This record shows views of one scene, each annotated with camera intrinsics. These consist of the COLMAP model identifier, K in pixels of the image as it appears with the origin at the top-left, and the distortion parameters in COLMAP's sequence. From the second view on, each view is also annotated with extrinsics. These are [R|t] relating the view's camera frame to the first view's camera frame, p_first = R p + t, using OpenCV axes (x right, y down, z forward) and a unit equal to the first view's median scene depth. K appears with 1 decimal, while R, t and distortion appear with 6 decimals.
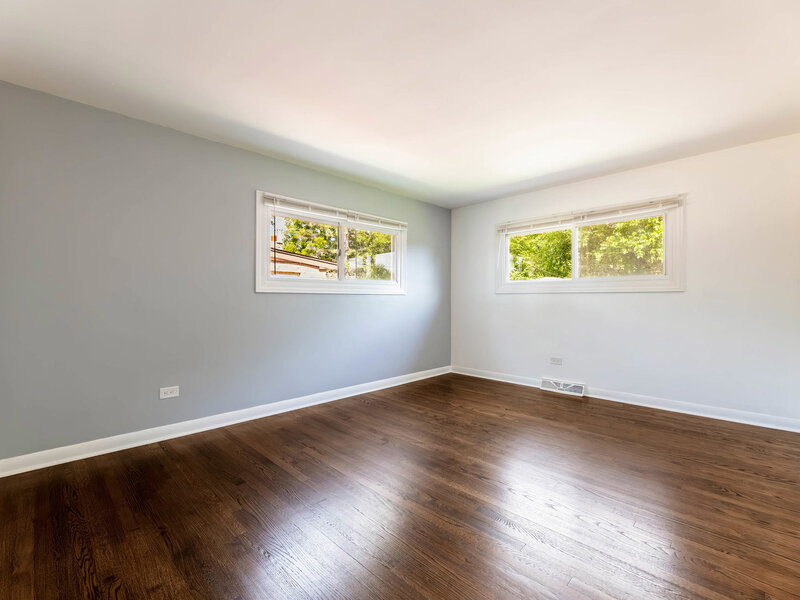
lens RADIAL K [[360.2, 0, 399.3], [0, 360.2, 294.7], [0, 0, 1]] dist [-0.004808, -0.002245]
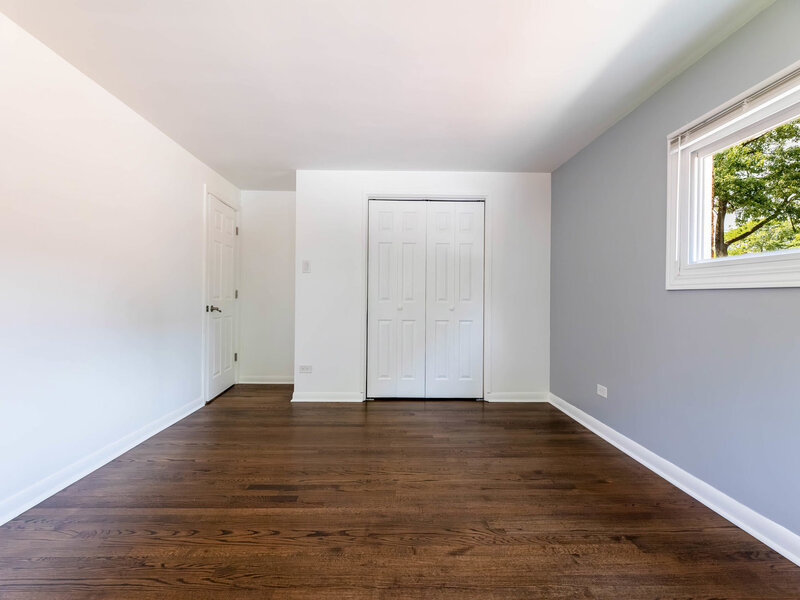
lens RADIAL K [[360.2, 0, 400.3], [0, 360.2, 305.5], [0, 0, 1]] dist [-0.004808, -0.002245]
pose [[-0.692153, 0.012340, -0.721645, 0.445385], [0.015183, 0.999882, 0.002536, 0.011515], [0.721591, -0.009201, -0.692258, 1.136652]]
